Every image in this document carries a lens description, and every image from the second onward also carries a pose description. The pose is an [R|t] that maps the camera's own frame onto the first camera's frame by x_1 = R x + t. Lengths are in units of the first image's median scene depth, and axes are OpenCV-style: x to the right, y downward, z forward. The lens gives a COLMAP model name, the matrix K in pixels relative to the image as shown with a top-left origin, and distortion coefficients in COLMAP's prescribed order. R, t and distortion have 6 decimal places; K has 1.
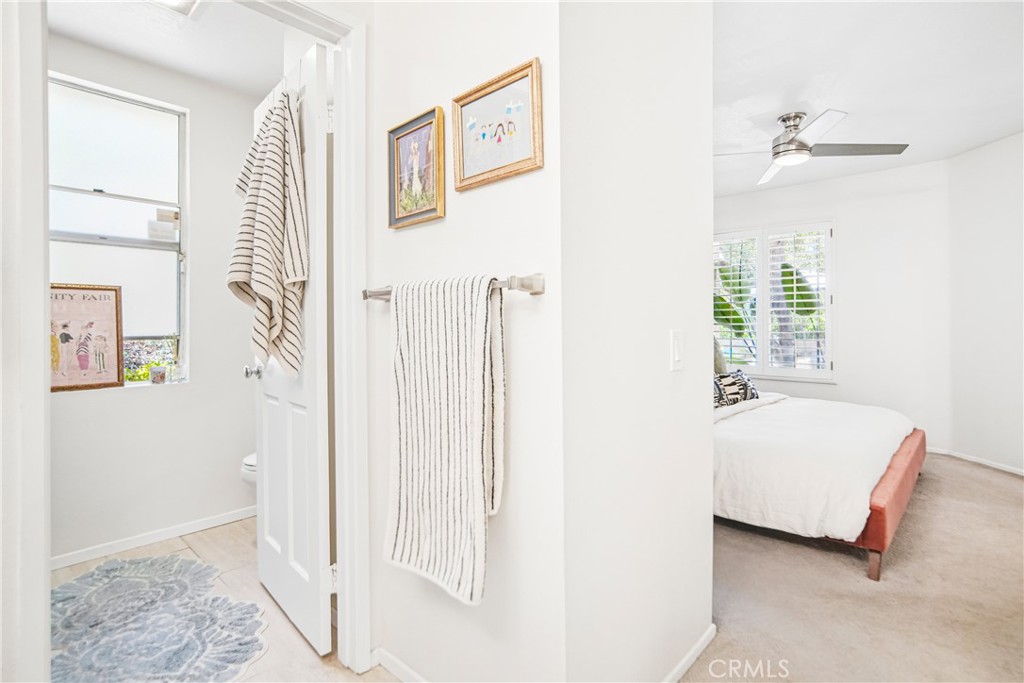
lens RADIAL K [[492.8, 0, 513.7], [0, 492.8, 335.7], [0, 0, 1]] dist [-0.001950, 0.000397]
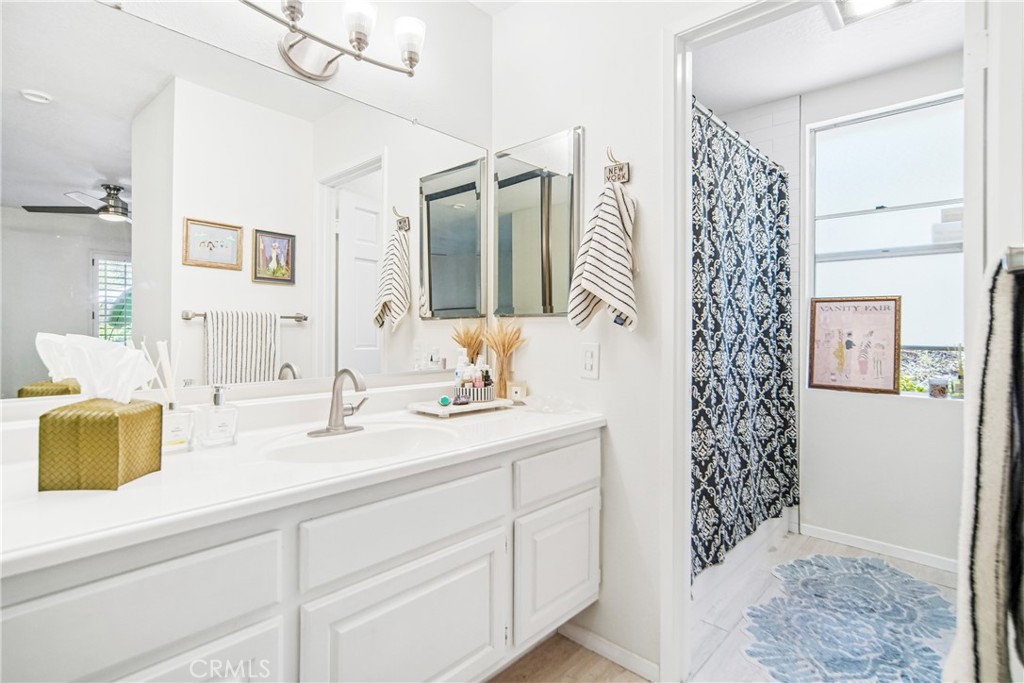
lens RADIAL K [[492.8, 0, 513.7], [0, 492.8, 335.7], [0, 0, 1]] dist [-0.001950, 0.000397]
pose [[0.002371, 0.020019, -0.999797, 0.243402], [-0.035702, 0.999164, 0.019922, -0.011753], [0.999360, 0.035647, 0.003084, 0.233449]]
